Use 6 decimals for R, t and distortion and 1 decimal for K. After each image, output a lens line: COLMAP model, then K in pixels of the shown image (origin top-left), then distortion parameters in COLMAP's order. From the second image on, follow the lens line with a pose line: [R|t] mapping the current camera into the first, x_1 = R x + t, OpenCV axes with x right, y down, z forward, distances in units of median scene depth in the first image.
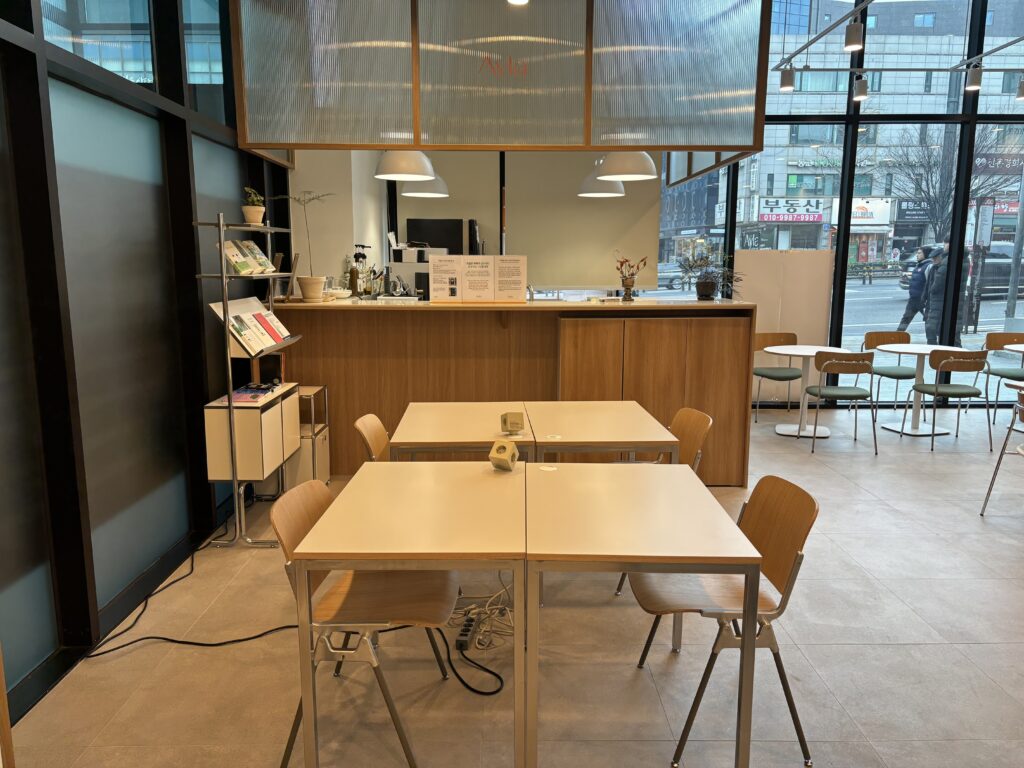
lens RADIAL K [[768.4, 0, 525.0], [0, 768.4, 405.0], [0, 0, 1]] dist [0.024411, -0.013807]
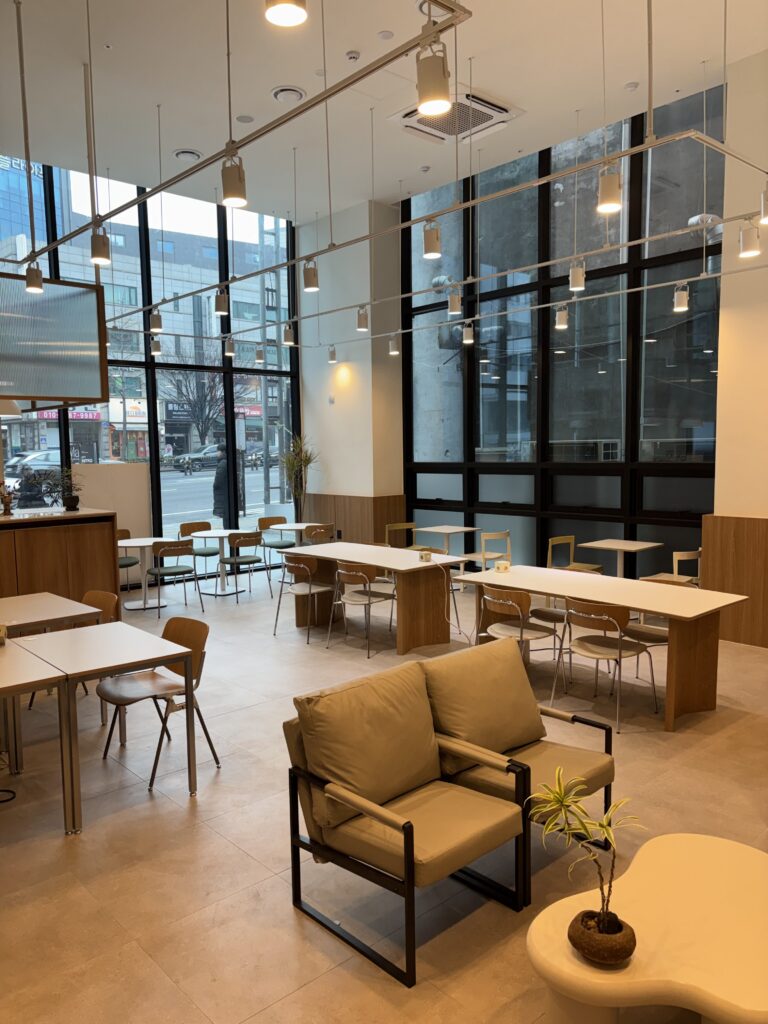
lens RADIAL K [[768.4, 0, 384.3], [0, 768.4, 518.3], [0, 0, 1]] dist [0.024411, -0.013807]
pose [[0.753334, -0.073269, 0.653544, -0.164459], [0.138066, 0.989247, -0.048243, 0.008245], [-0.642982, 0.126575, 0.755350, -0.234613]]
